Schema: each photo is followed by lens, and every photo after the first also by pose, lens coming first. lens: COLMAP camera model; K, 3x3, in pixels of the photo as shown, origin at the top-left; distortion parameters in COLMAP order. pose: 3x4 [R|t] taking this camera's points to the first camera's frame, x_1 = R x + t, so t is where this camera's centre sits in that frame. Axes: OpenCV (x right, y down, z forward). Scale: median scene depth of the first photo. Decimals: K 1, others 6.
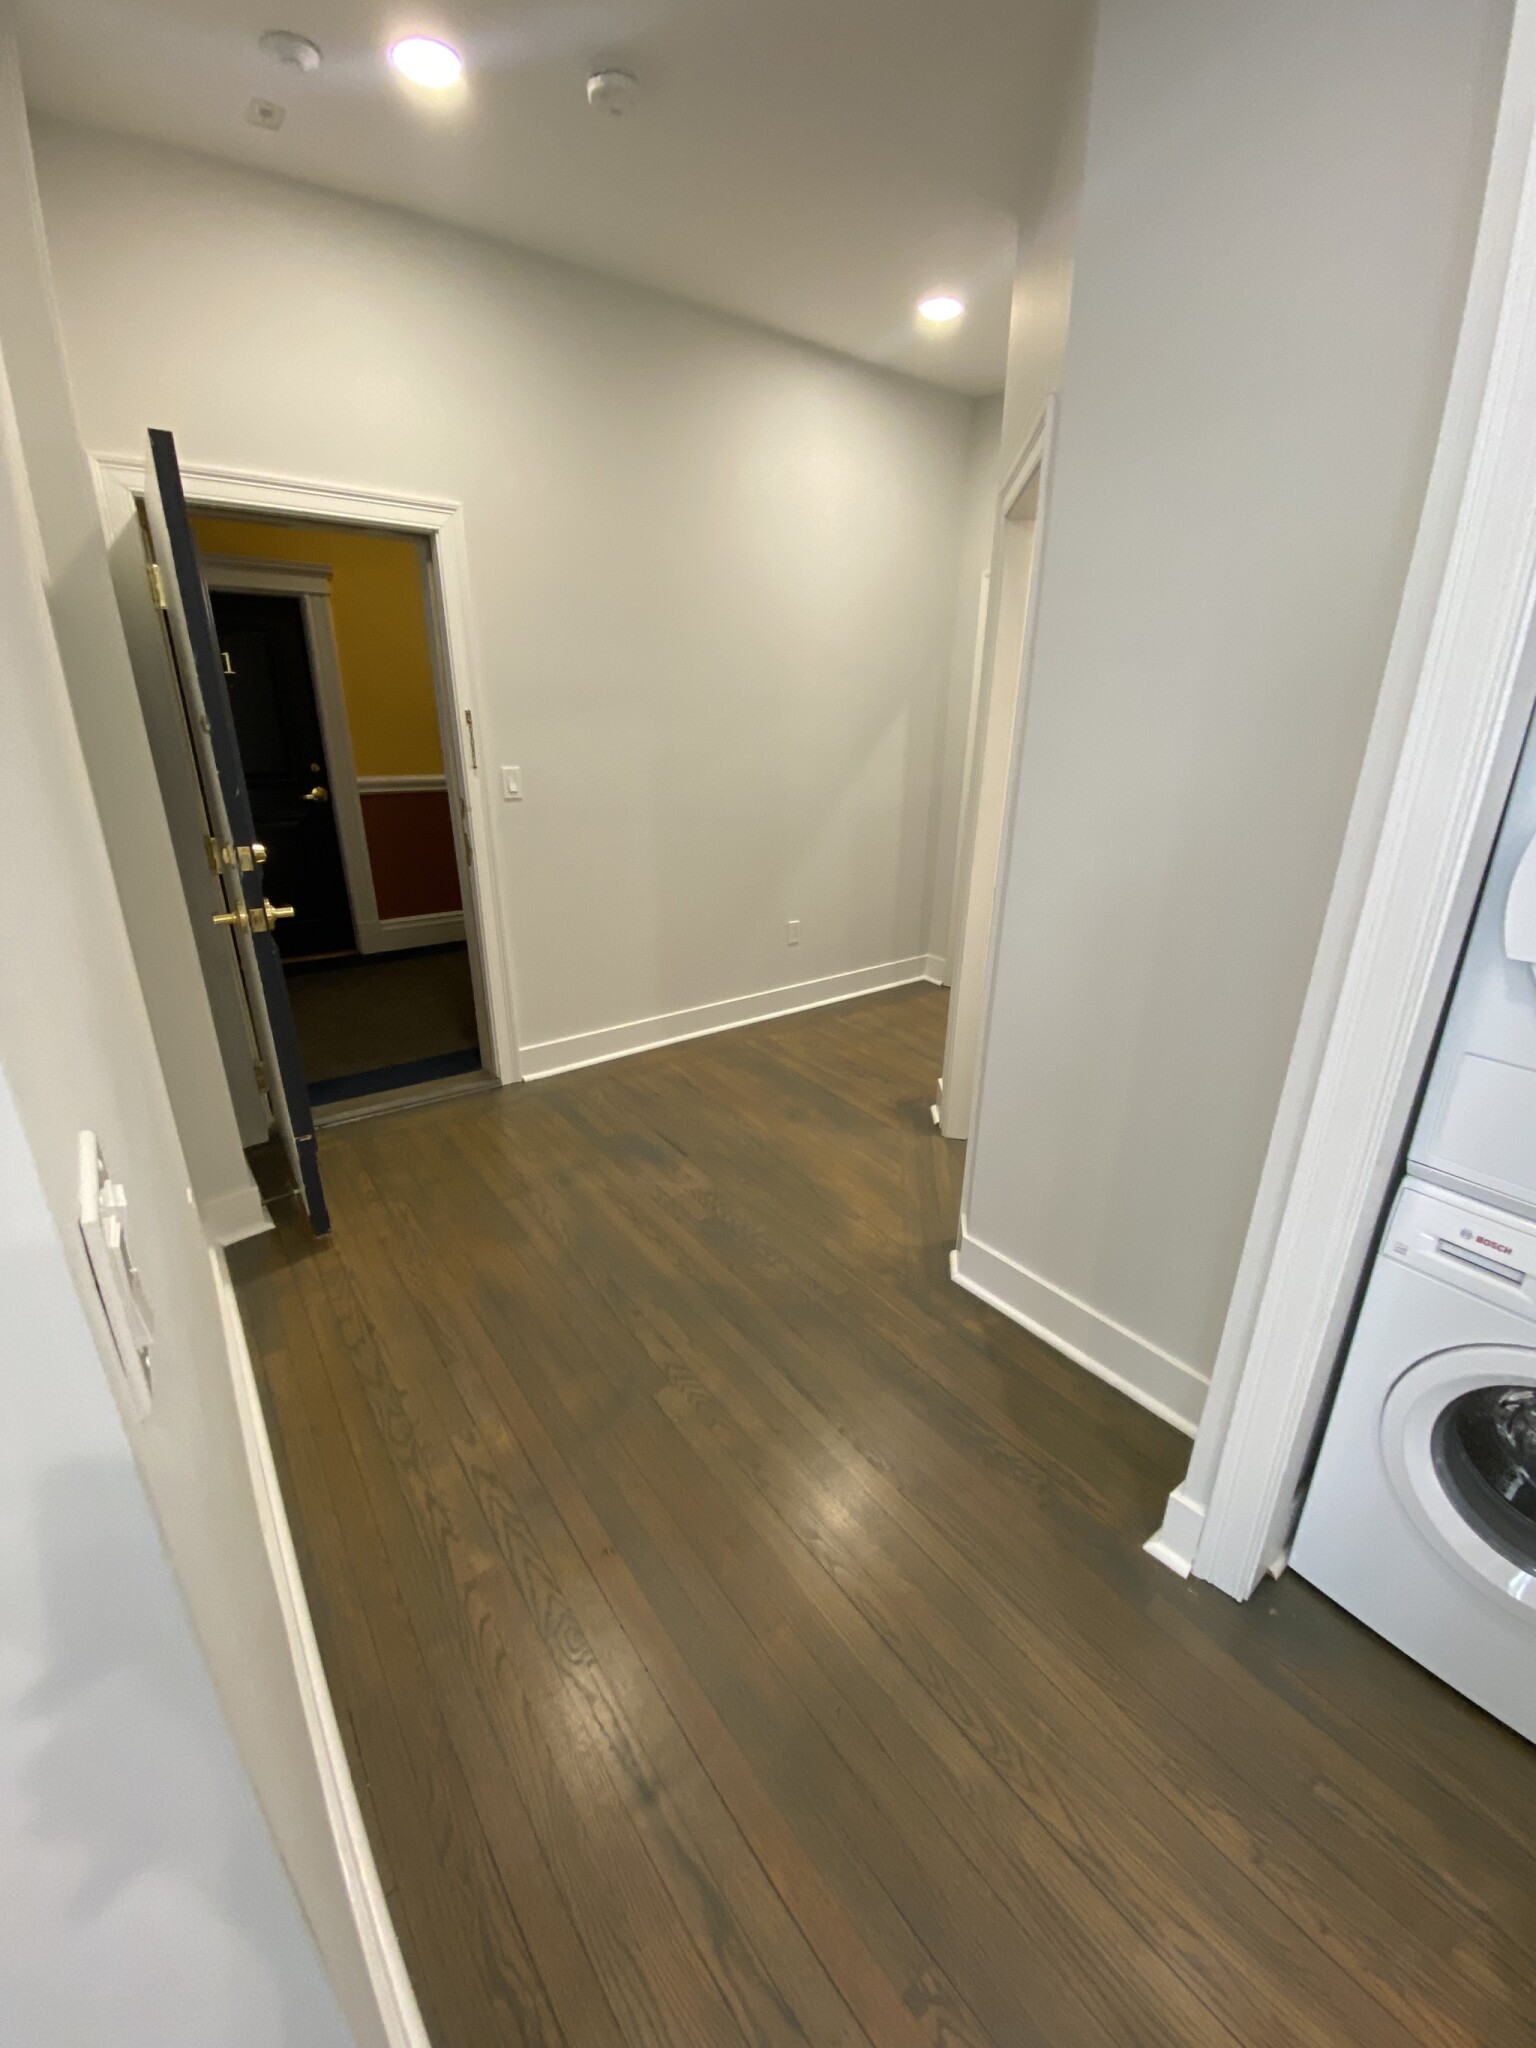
lens RADIAL K [[838.6, 0, 770.5], [0, 838.6, 1027.2], [0, 0, 1]] dist [0.030405, -0.022412]
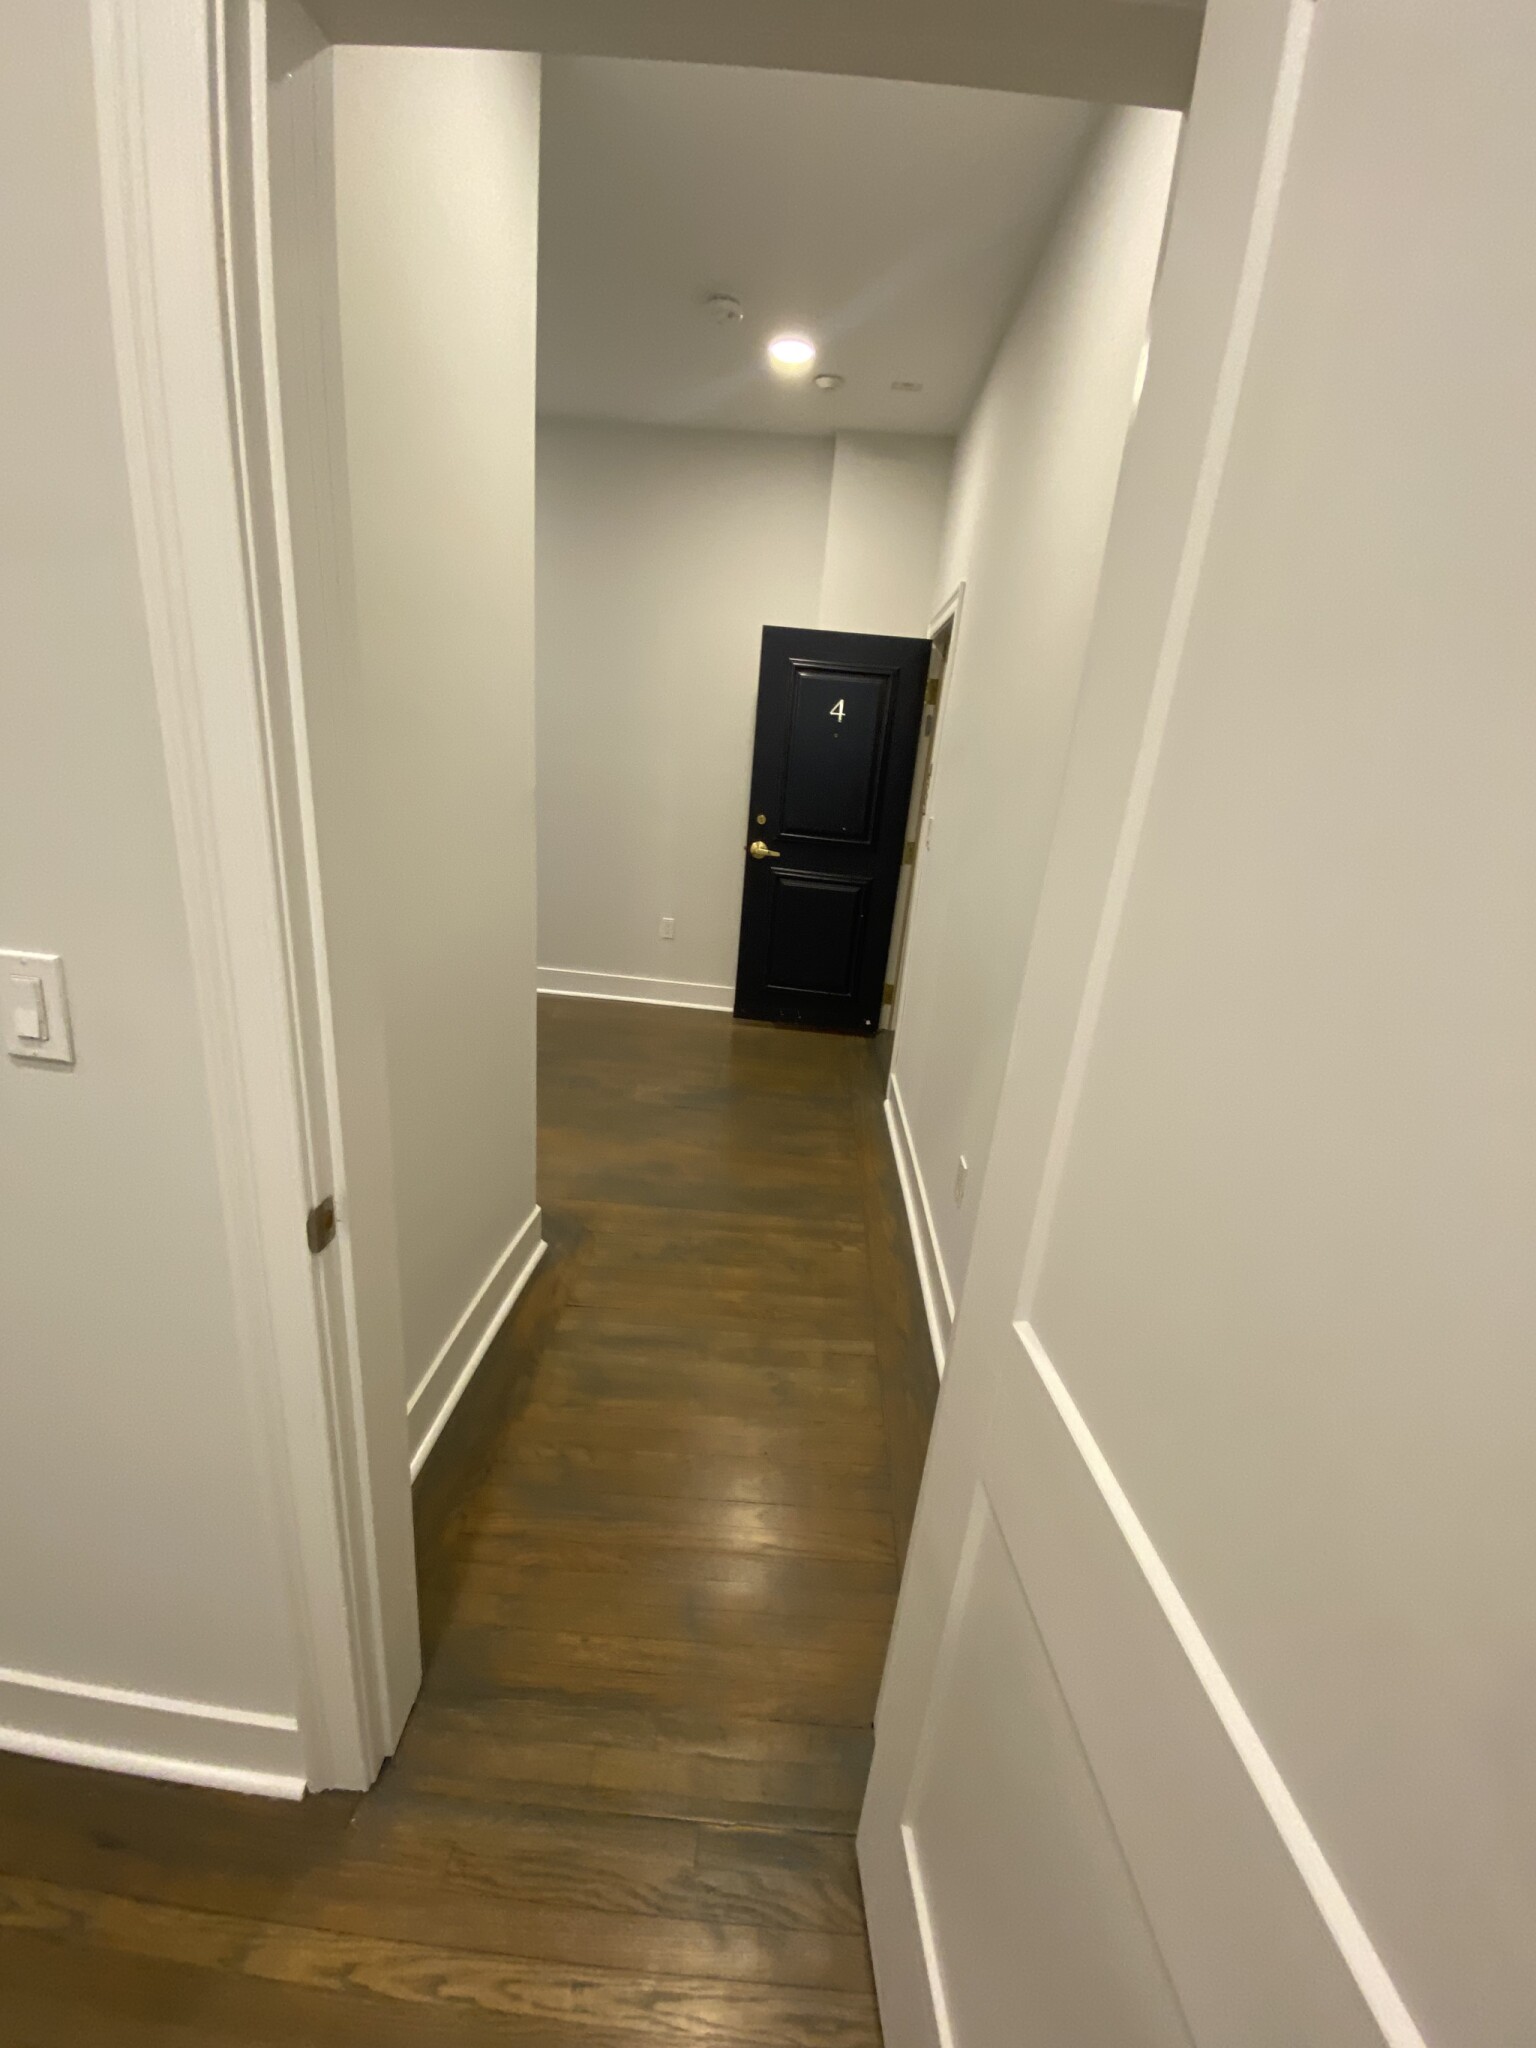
lens RADIAL K [[838.6, 0, 770.5], [0, 838.6, 1027.2], [0, 0, 1]] dist [0.030405, -0.022412]
pose [[-0.658263, 0.167559, -0.733903, 0.561918], [-0.347317, 0.797348, 0.493565, -0.481501], [0.667877, 0.579793, -0.466669, 1.336659]]
